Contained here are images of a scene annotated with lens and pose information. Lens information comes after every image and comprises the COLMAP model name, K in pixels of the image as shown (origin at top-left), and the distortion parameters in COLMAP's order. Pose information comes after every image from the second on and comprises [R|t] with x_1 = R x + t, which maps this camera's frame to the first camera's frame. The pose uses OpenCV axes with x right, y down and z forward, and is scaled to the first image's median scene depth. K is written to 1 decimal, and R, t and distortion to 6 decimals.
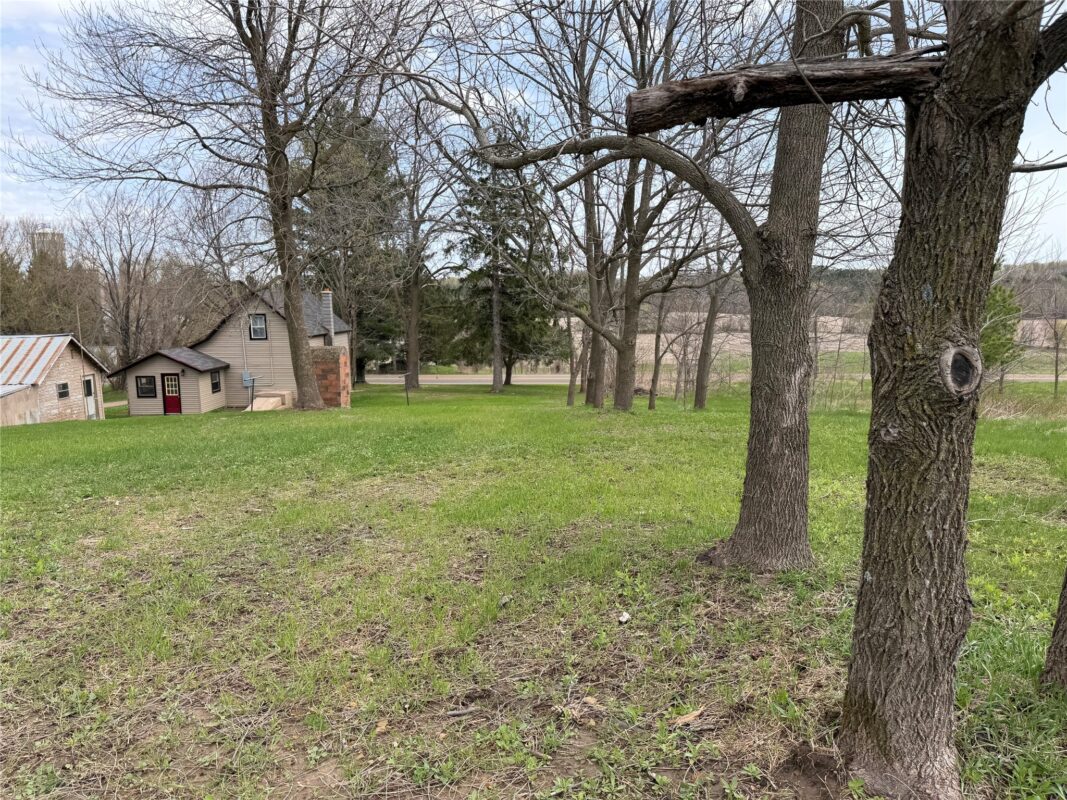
lens RADIAL K [[750.4, 0, 533.5], [0, 750.4, 400.0], [0, 0, 1]] dist [0.081587, -0.095767]
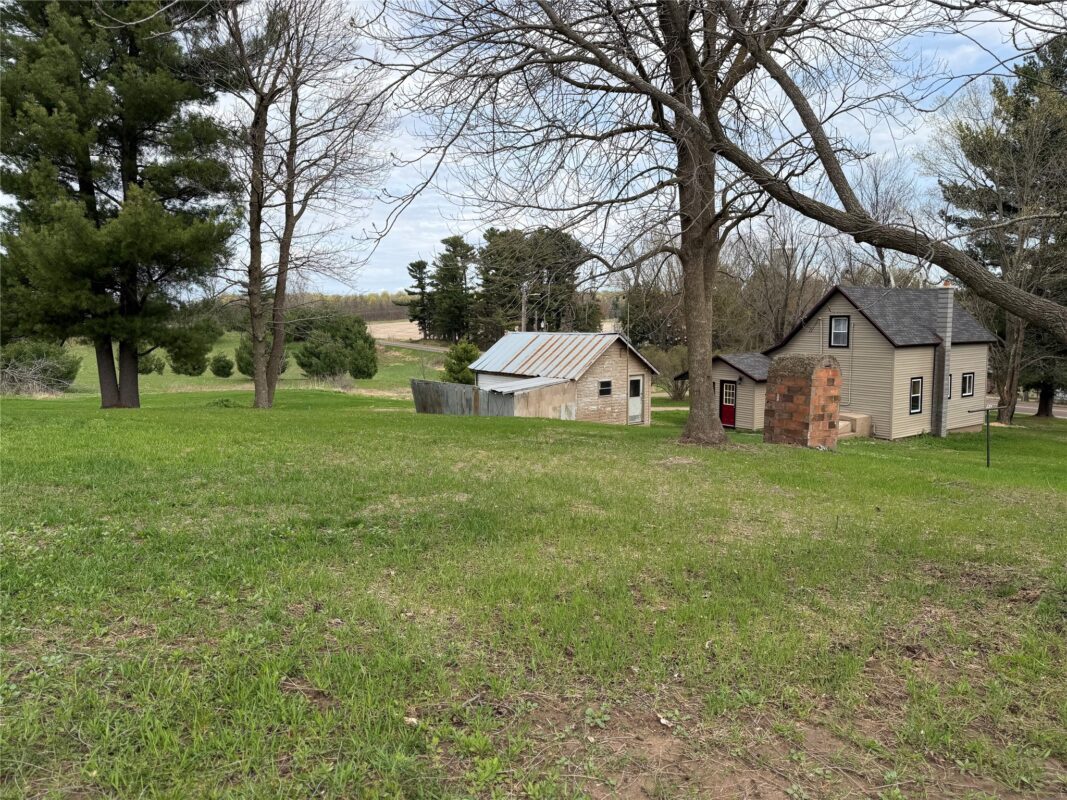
lens RADIAL K [[744.0, 0, 536.8], [0, 744.0, 409.9], [0, 0, 1]] dist [0.086928, -0.102203]
pose [[0.628939, 0.109250, -0.769741, 0.071276], [-0.112869, 0.992419, 0.048632, -0.020003], [0.769218, 0.056294, 0.636502, 0.297663]]
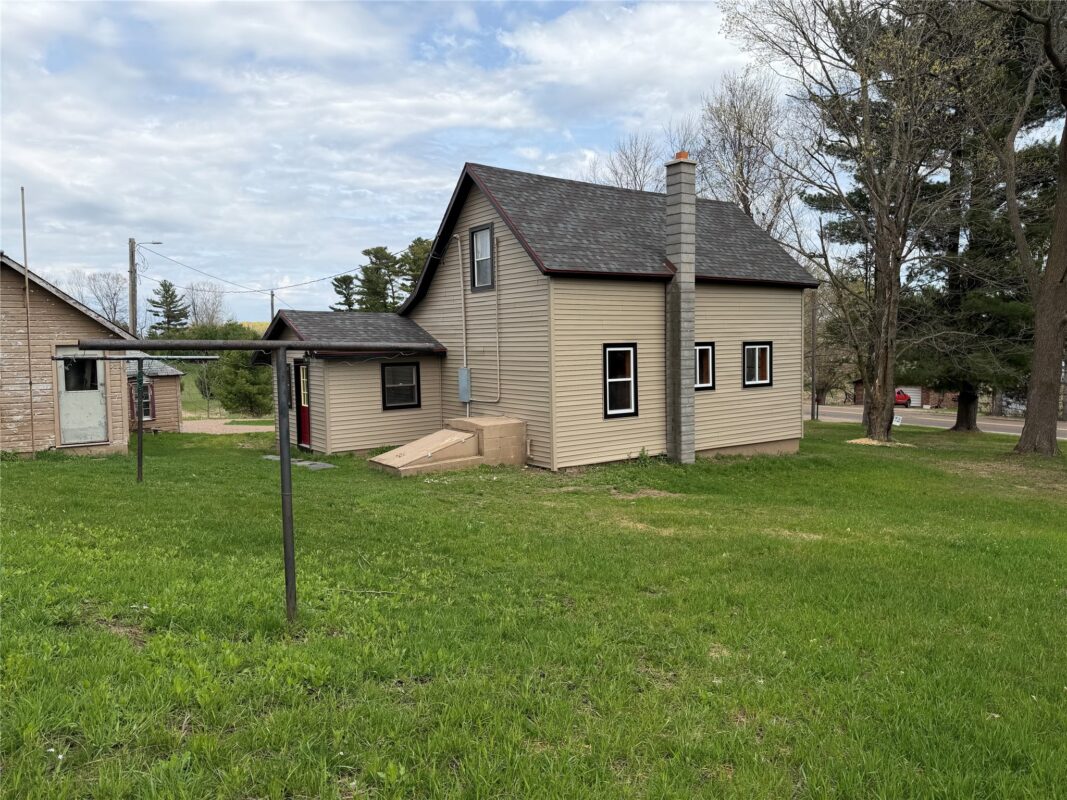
lens RADIAL K [[750.4, 0, 533.5], [0, 750.4, 400.0], [0, 0, 1]] dist [0.081587, -0.095767]
pose [[0.630534, 0.063590, -0.773552, -0.032927], [-0.103085, 0.994670, -0.002259, -0.026642], [0.769286, 0.081166, 0.633728, 0.924745]]
